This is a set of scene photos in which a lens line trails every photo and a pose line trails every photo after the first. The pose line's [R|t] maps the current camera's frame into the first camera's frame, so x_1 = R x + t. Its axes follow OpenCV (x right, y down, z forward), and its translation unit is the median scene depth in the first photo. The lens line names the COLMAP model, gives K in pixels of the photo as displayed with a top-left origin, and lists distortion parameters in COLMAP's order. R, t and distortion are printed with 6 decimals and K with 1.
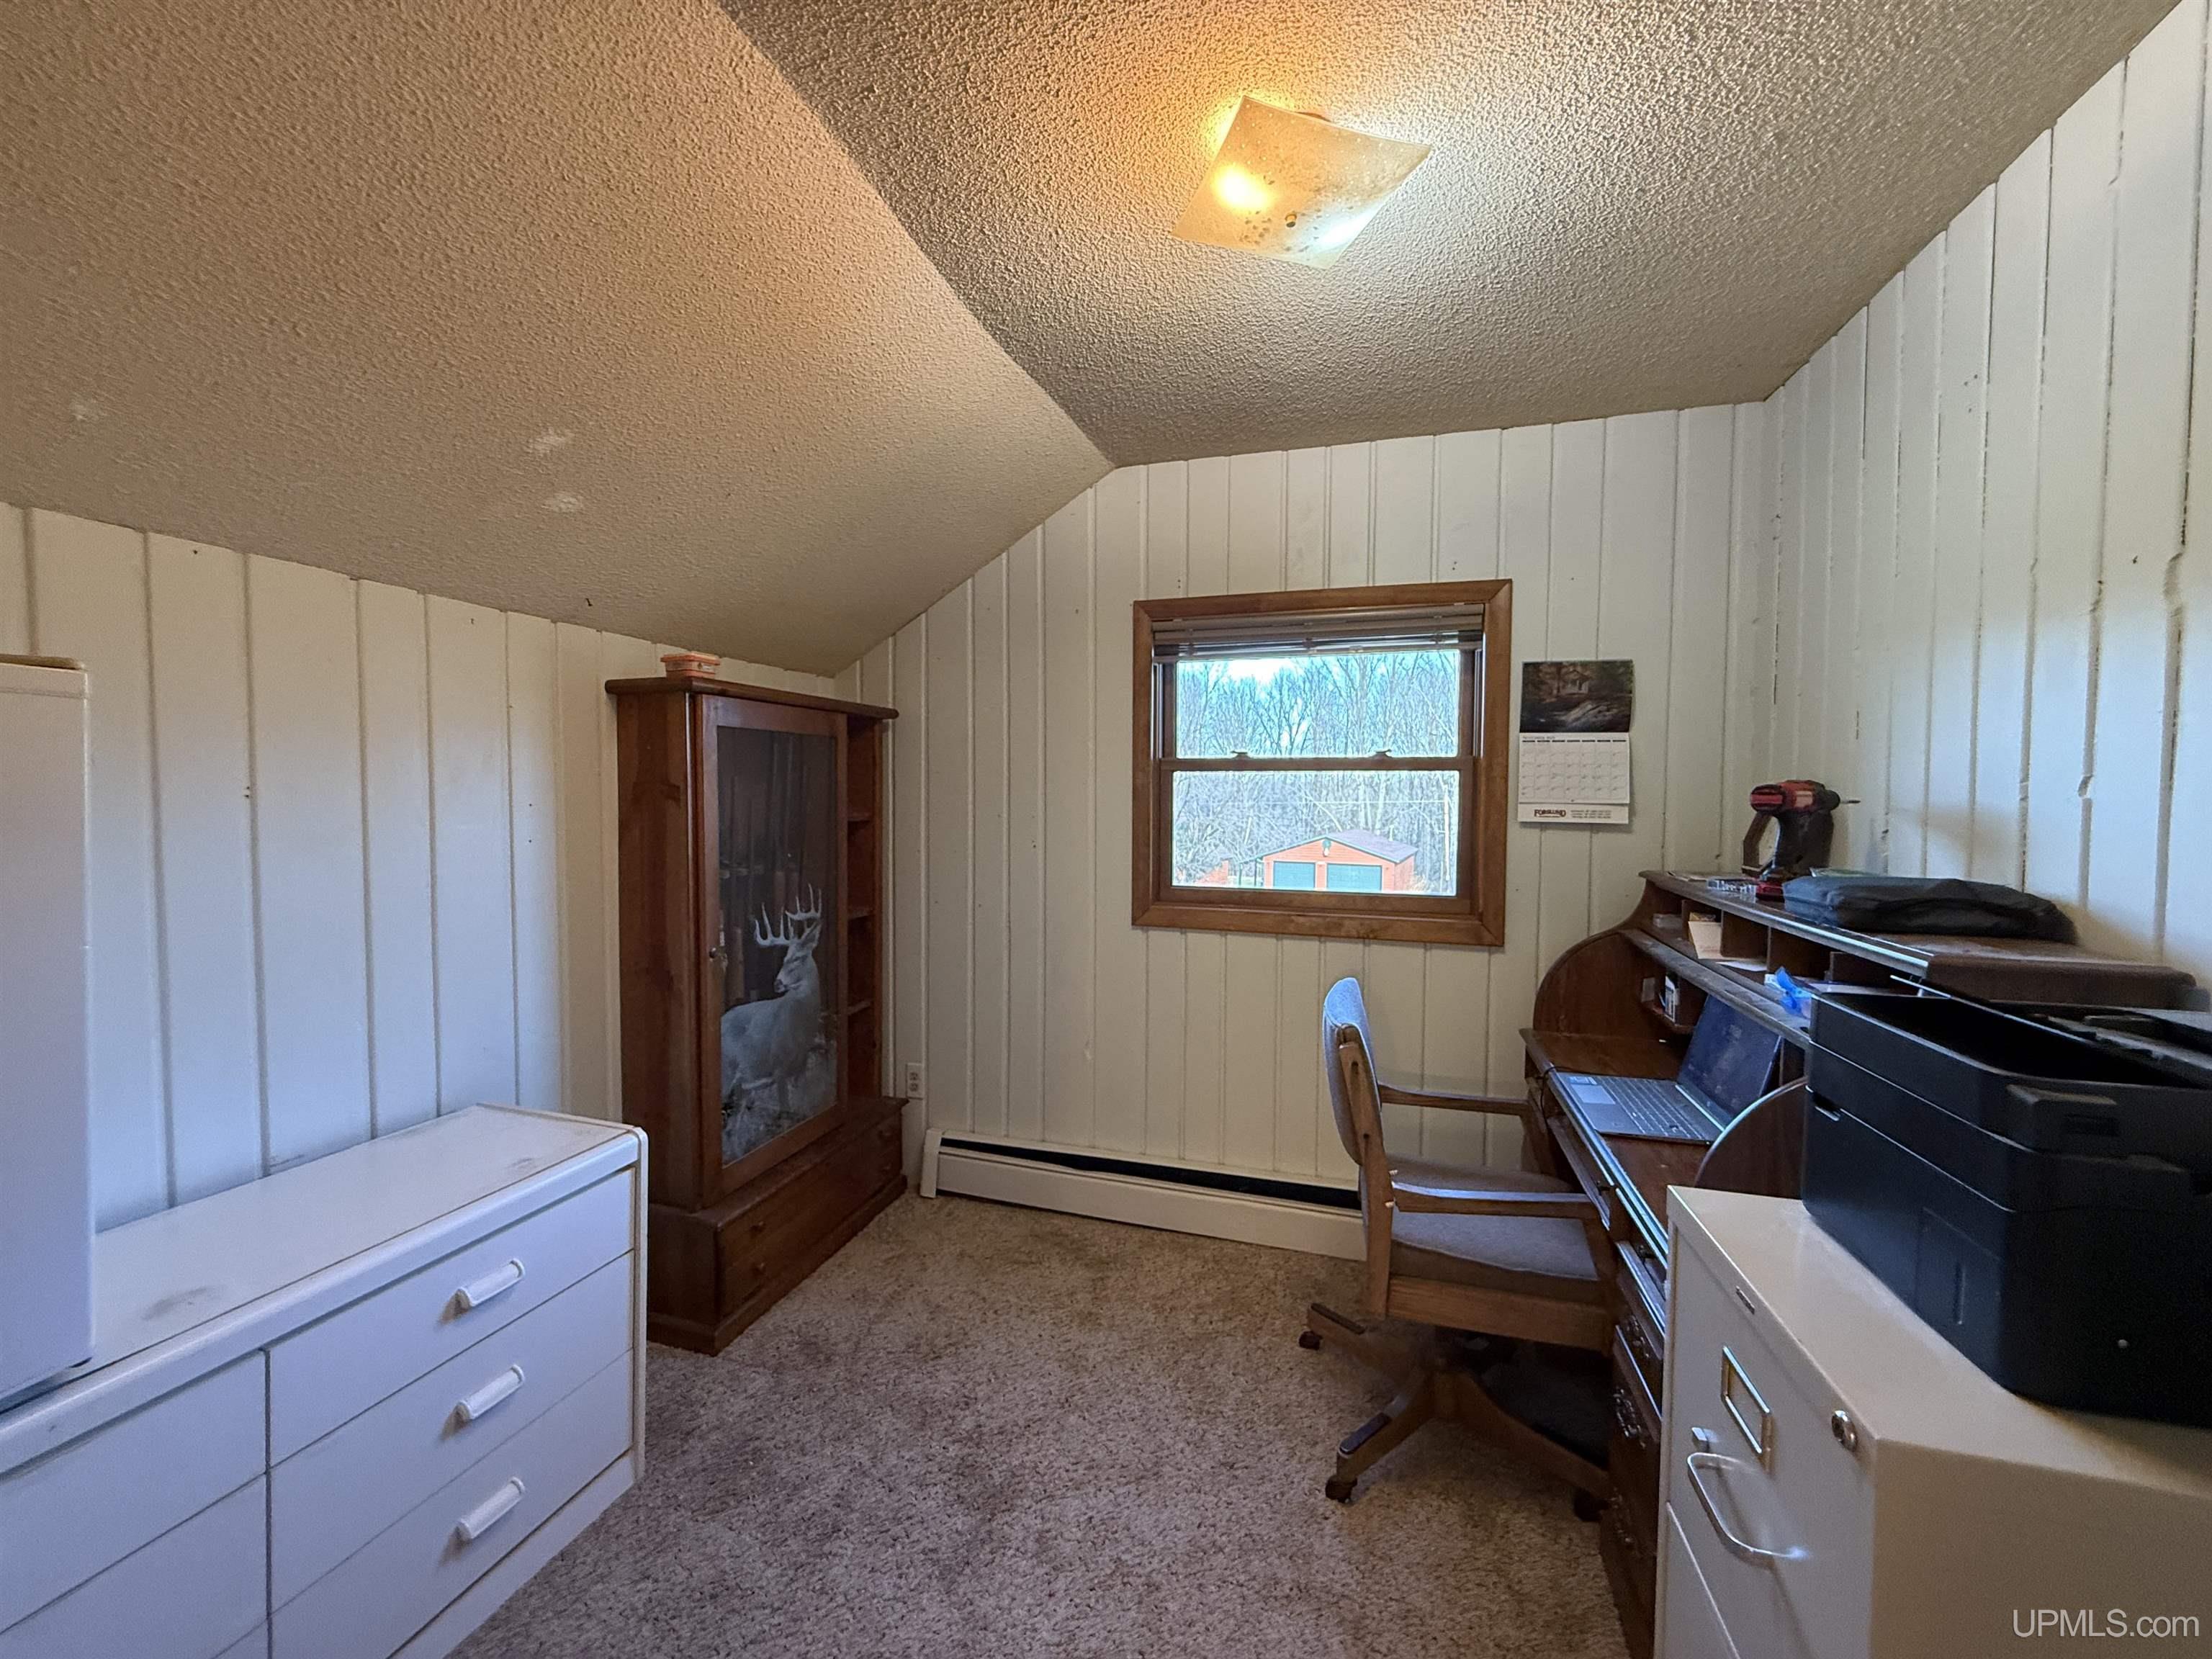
lens RADIAL K [[874.0, 0, 1106.0], [0, 874.0, 829.5], [0, 0, 1]] dist [0.002140, 0.000301]
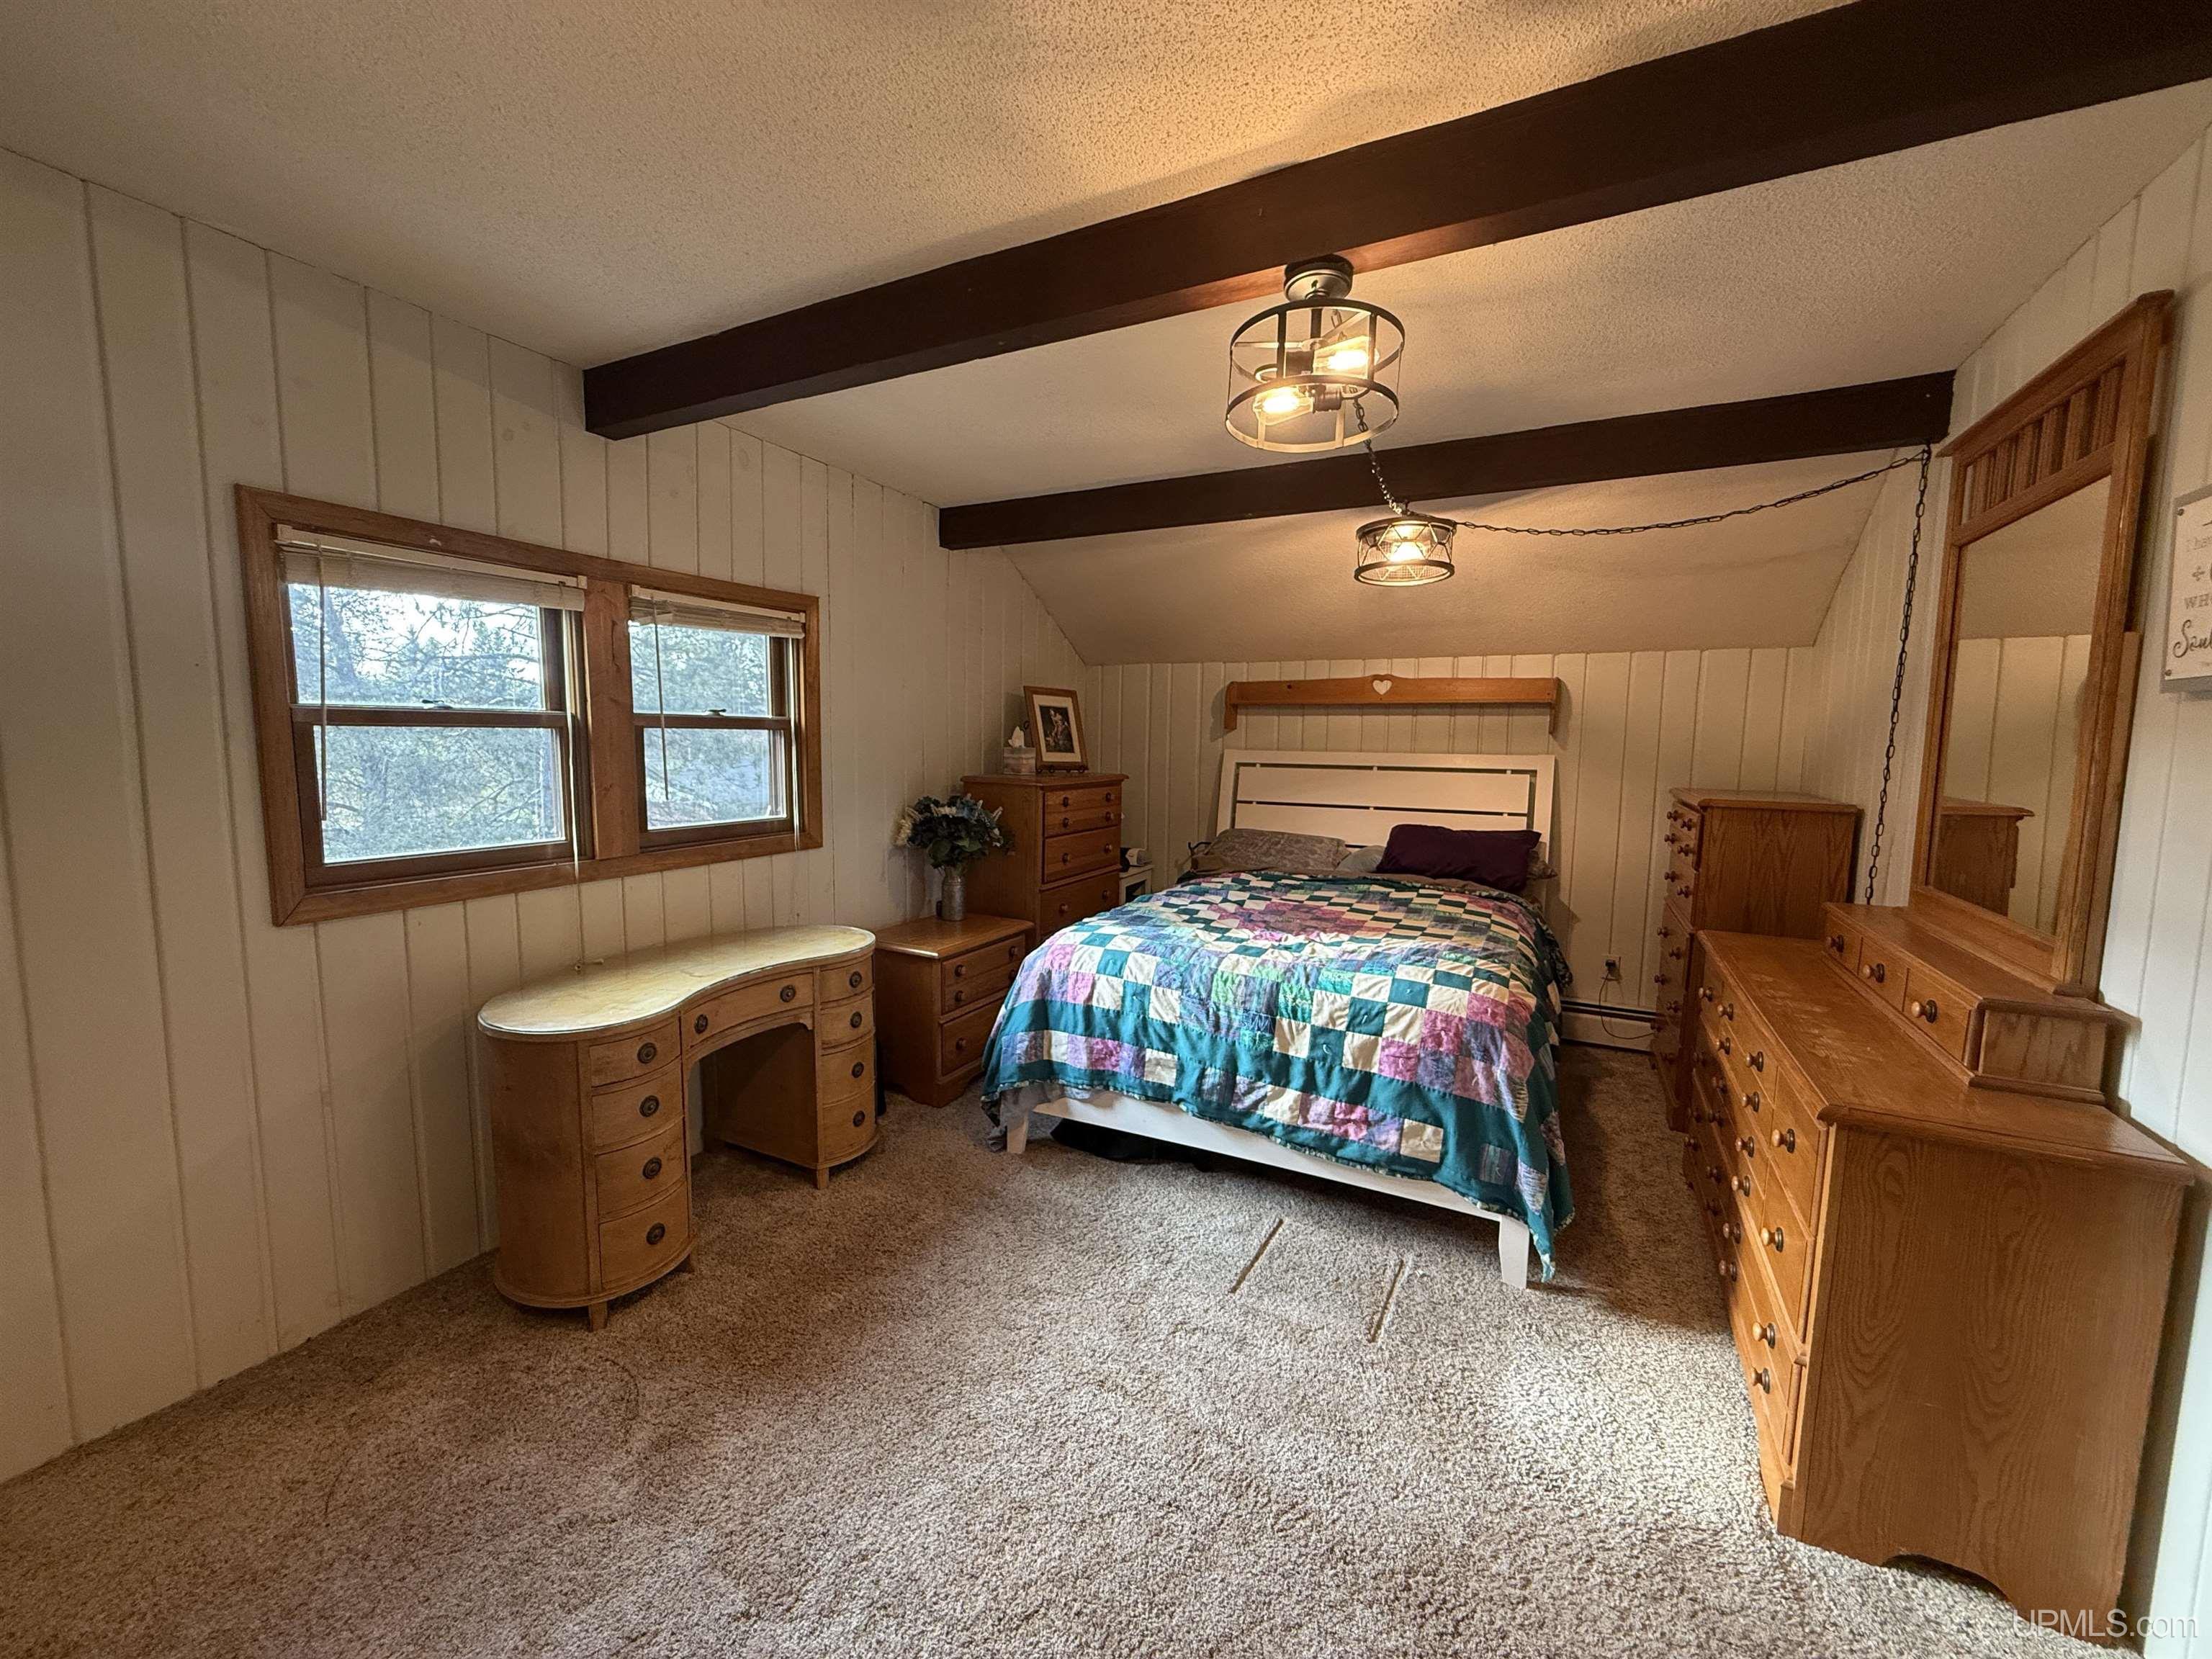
lens RADIAL K [[874.0, 0, 1106.0], [0, 874.0, 829.5], [0, 0, 1]] dist [0.002140, 0.000301]
pose [[0.167197, -0.096914, 0.981149, -0.829899], [0.047053, 0.994807, 0.090245, -0.007833], [-0.984800, 0.031077, 0.170888, 0.227985]]
